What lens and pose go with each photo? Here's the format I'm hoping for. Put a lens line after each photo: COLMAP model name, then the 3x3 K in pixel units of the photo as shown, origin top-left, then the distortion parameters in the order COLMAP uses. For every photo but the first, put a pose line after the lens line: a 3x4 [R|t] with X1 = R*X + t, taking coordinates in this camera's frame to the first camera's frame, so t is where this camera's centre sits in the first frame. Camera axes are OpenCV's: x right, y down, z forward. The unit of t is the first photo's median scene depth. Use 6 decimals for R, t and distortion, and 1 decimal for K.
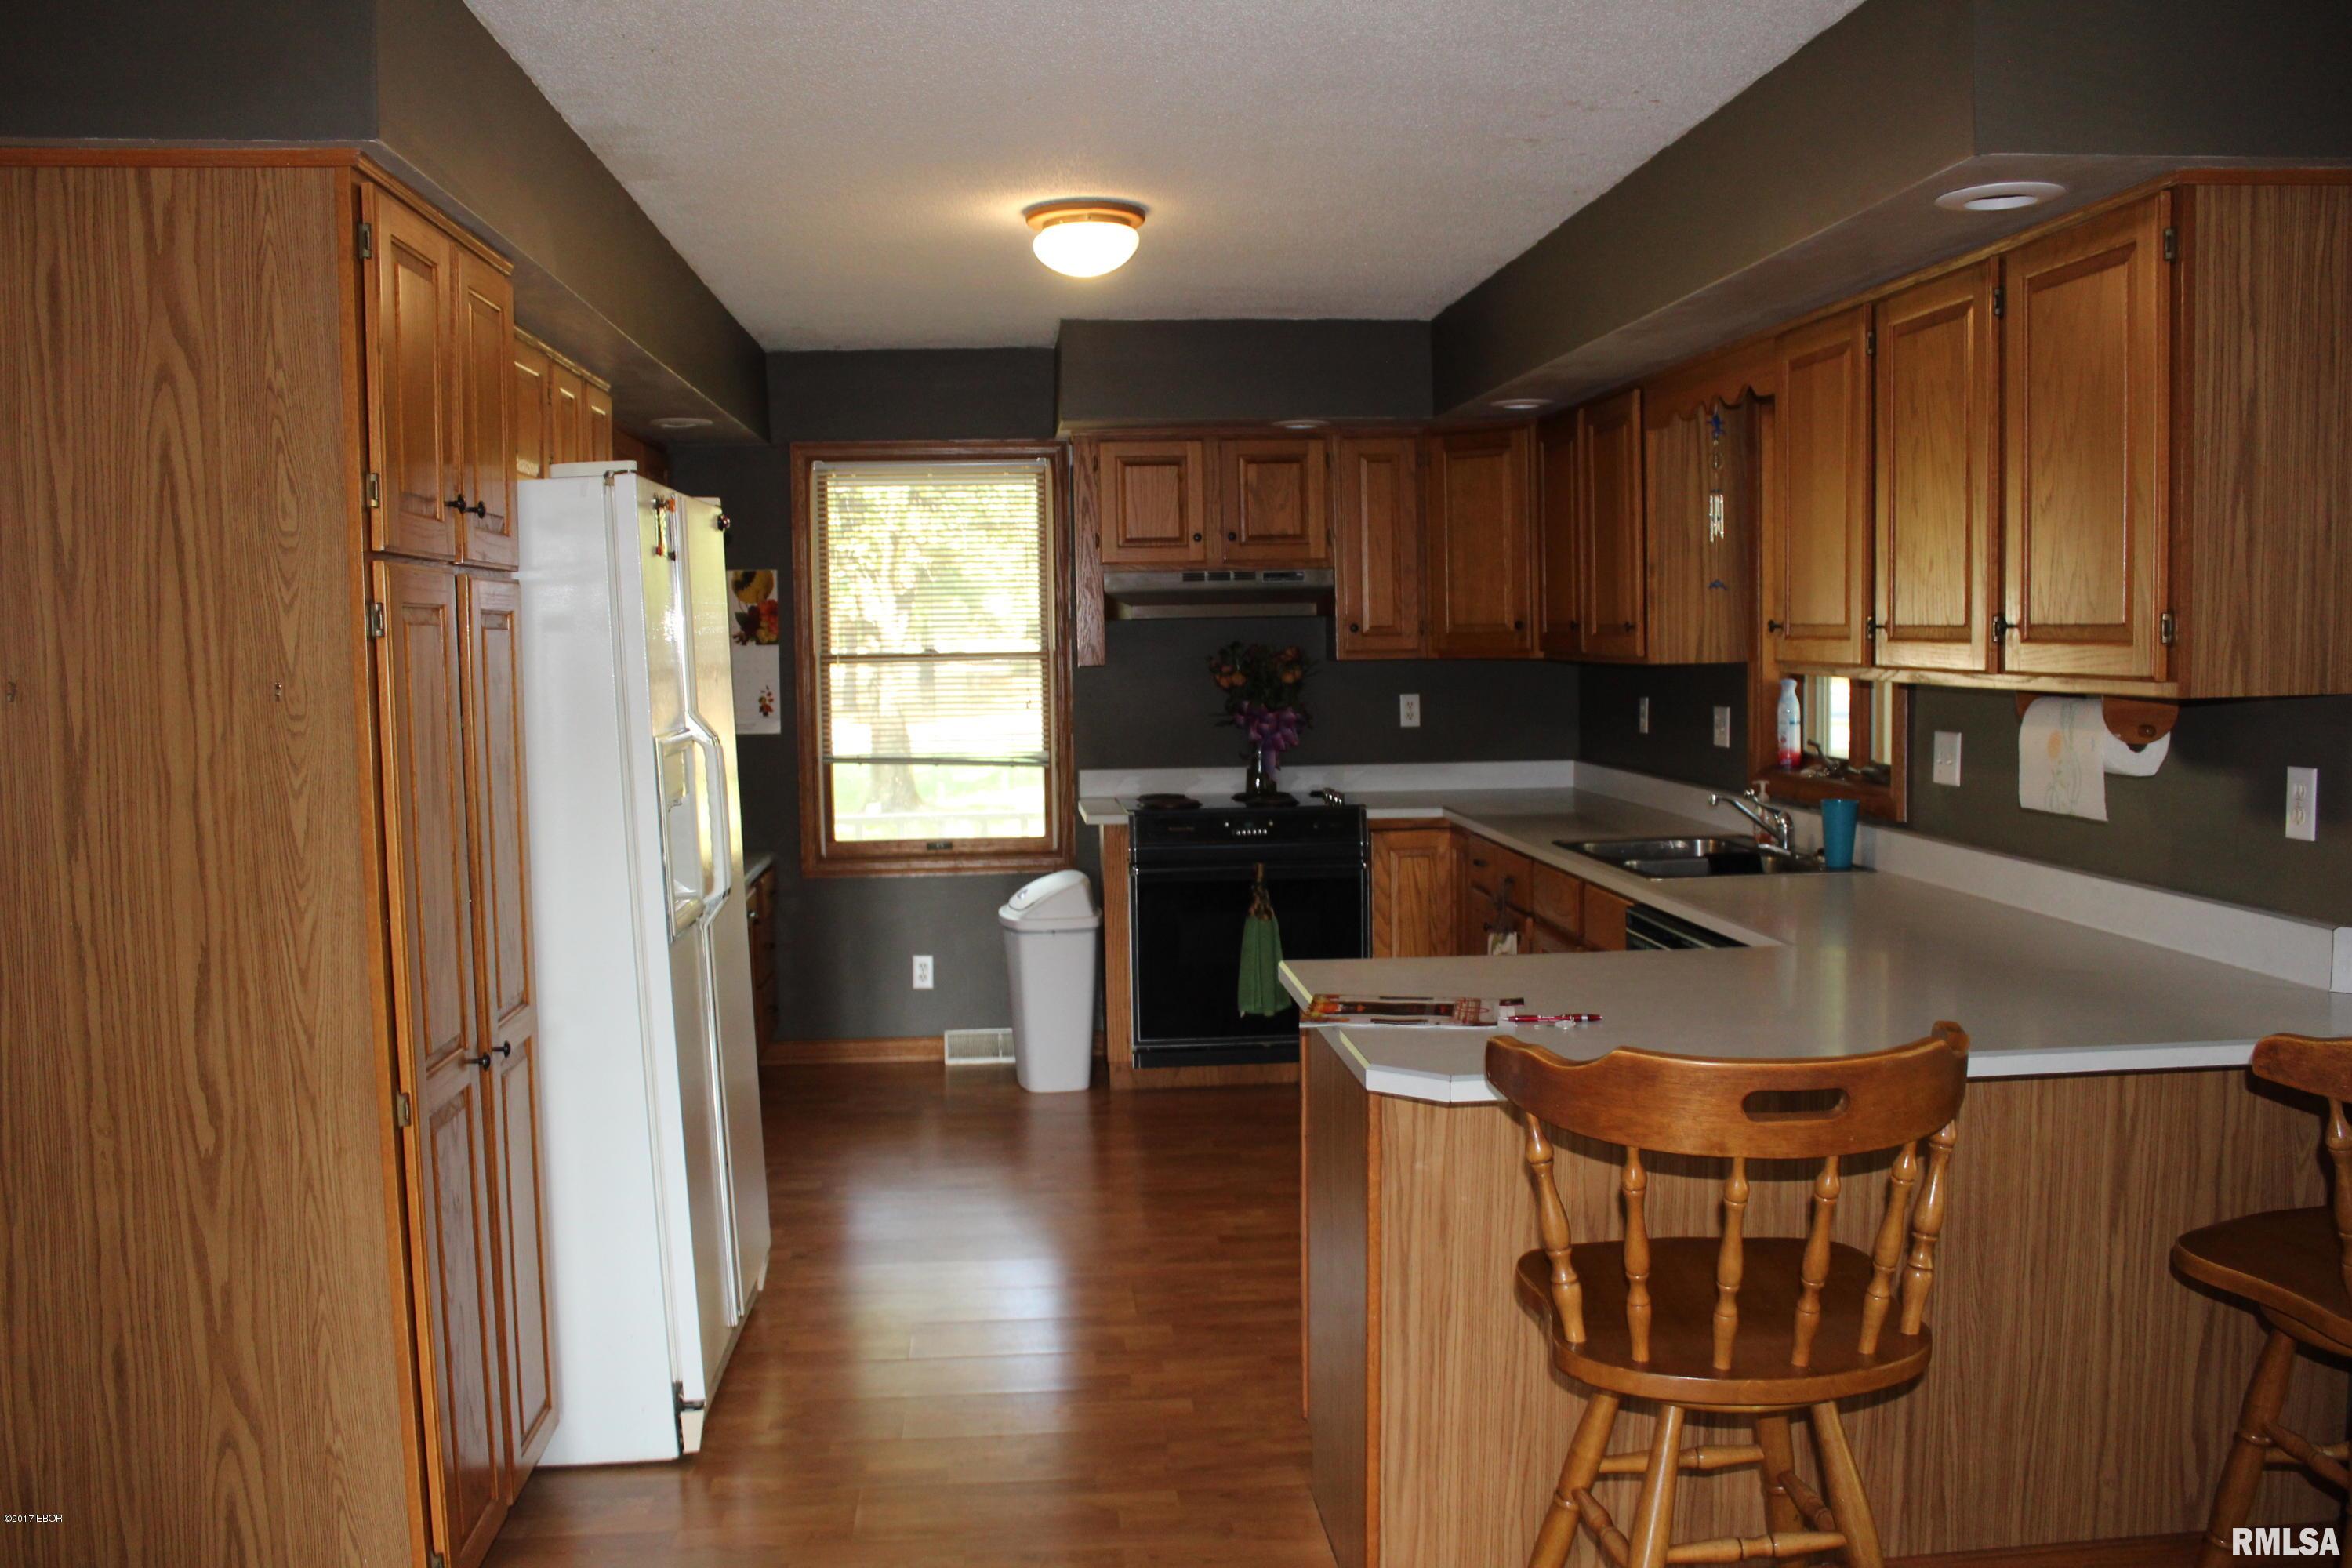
lens RADIAL K [[1970.0, 0, 1173.5], [0, 1970.0, 803.7], [0, 0, 1]] dist [-0.133518, 0.010684]
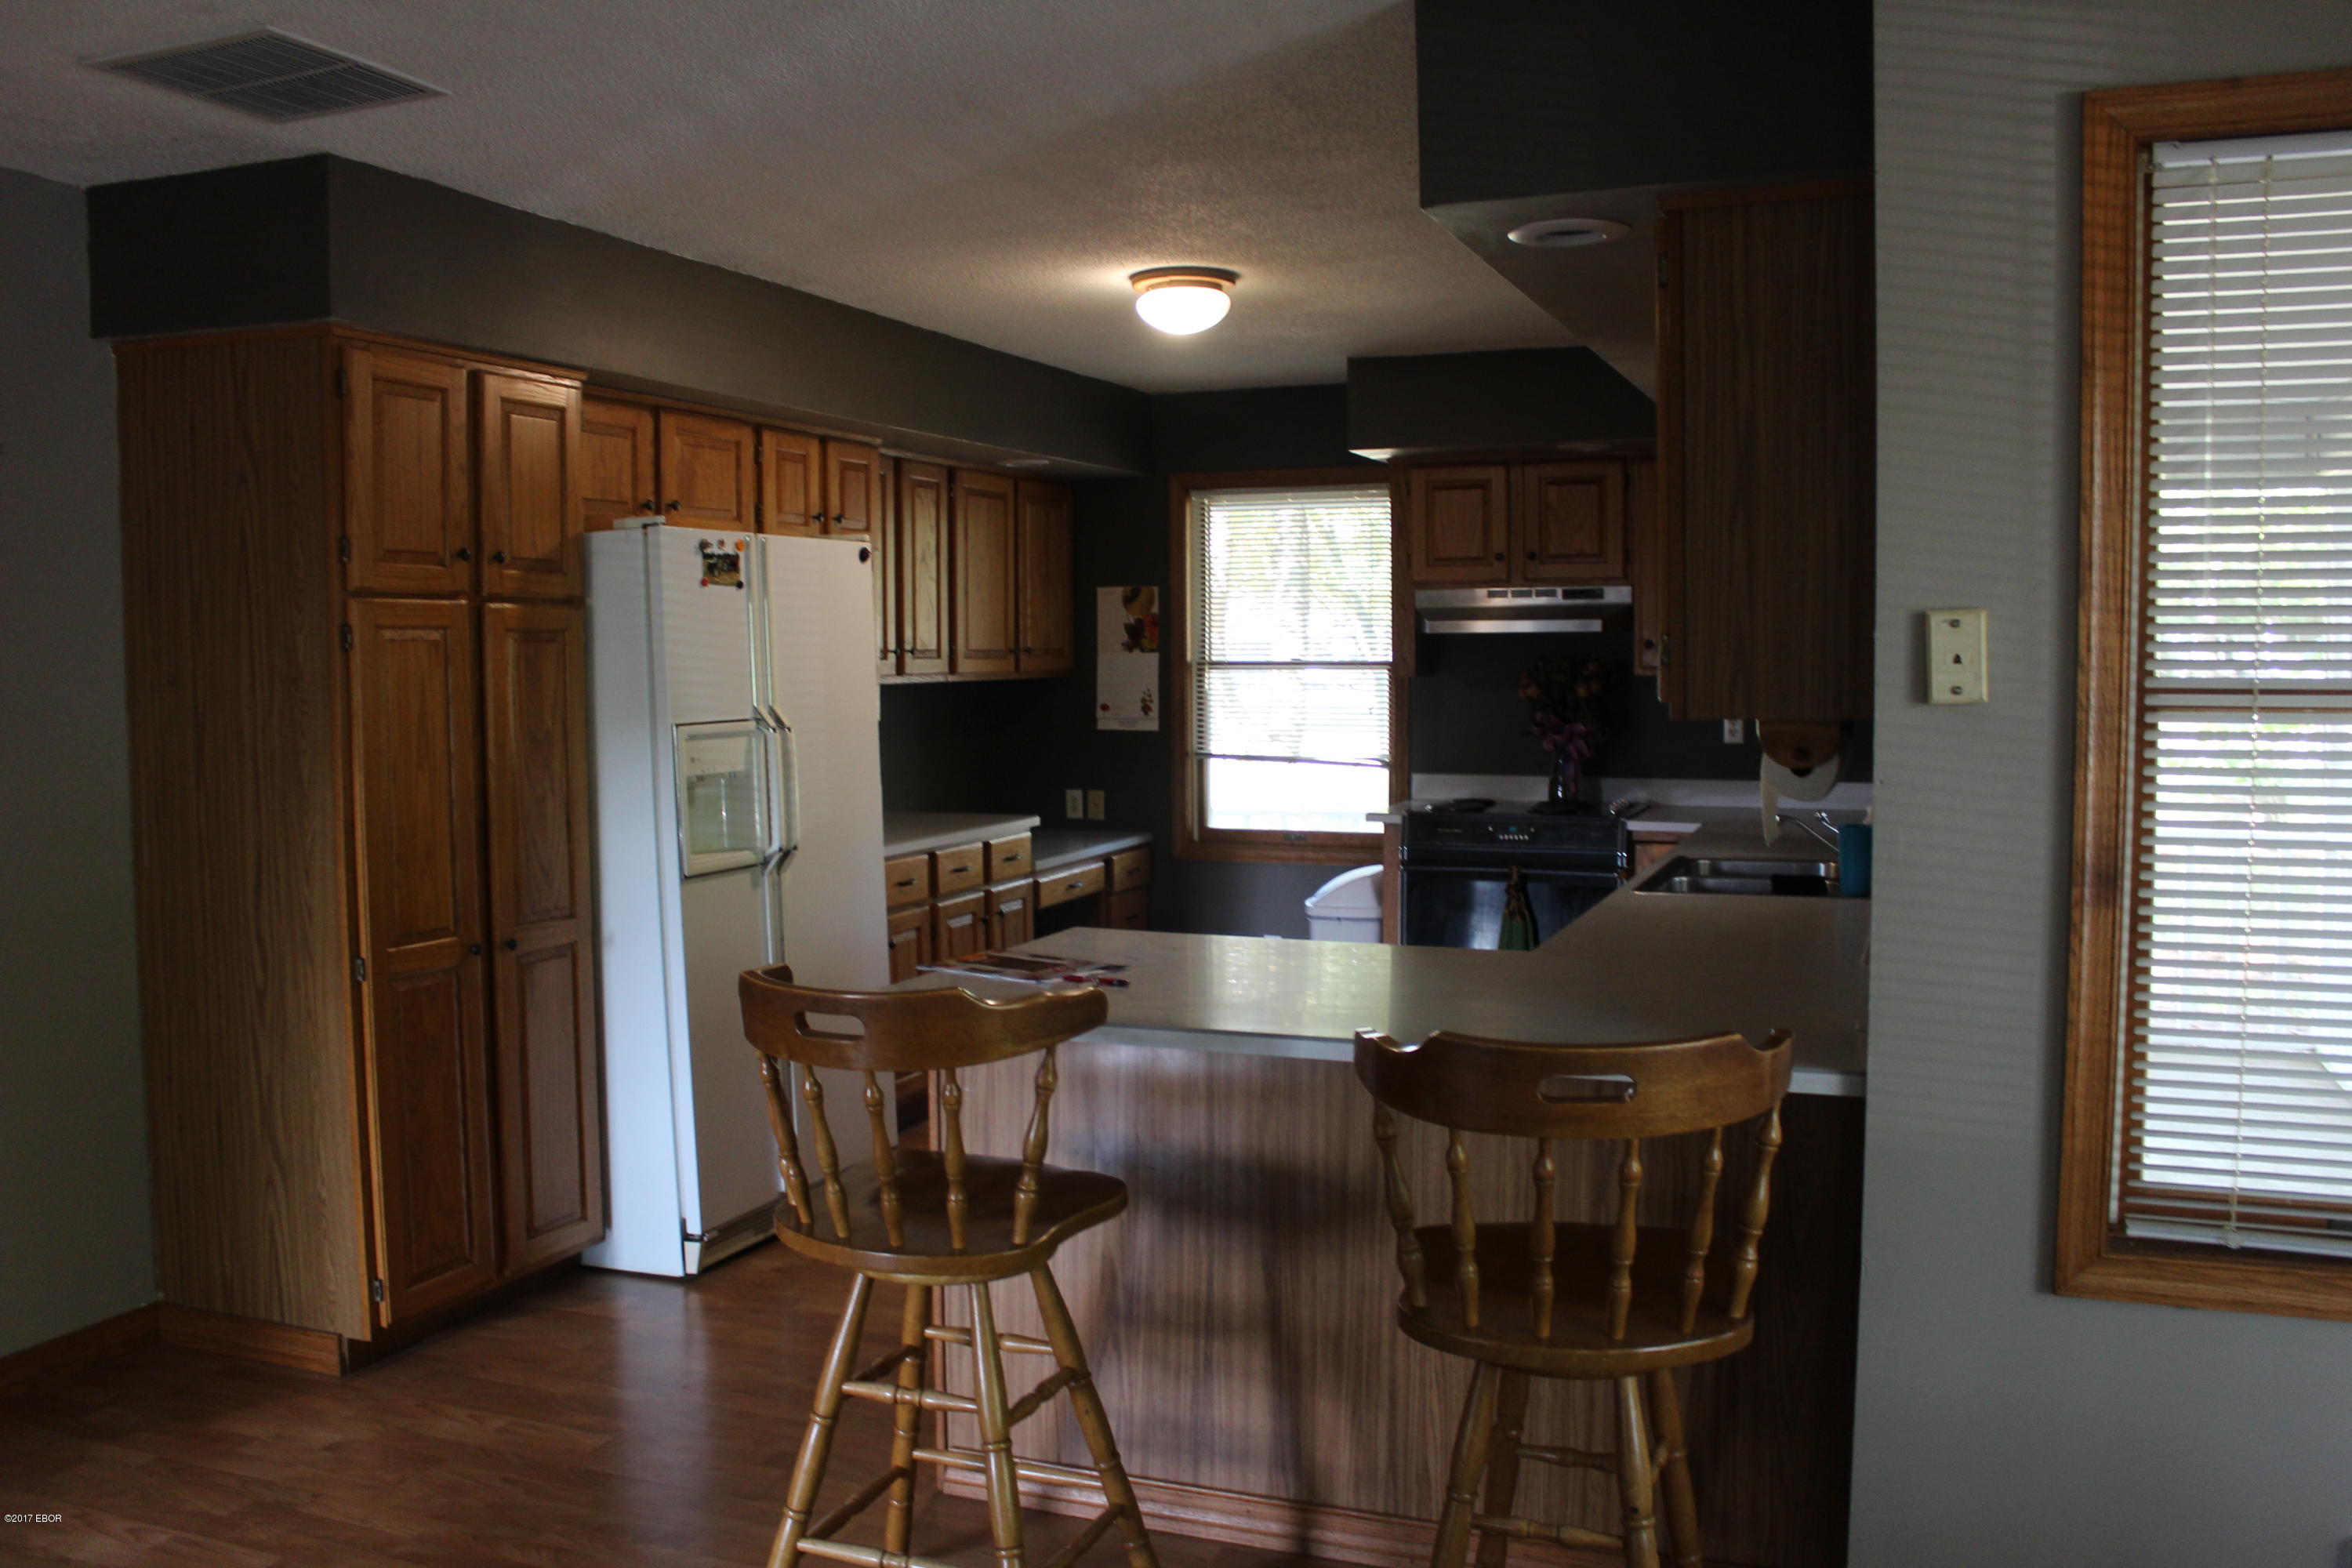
lens RADIAL K [[1970.0, 0, 1181.0], [0, 1970.0, 788.0], [0, 0, 1]] dist [-0.133518, 0.010684]
pose [[0.895341, 0.041468, -0.443447, 0.473633], [-0.046119, 0.998936, 0.000297, -0.005157], [0.442987, 0.020185, 0.896301, -0.025618]]
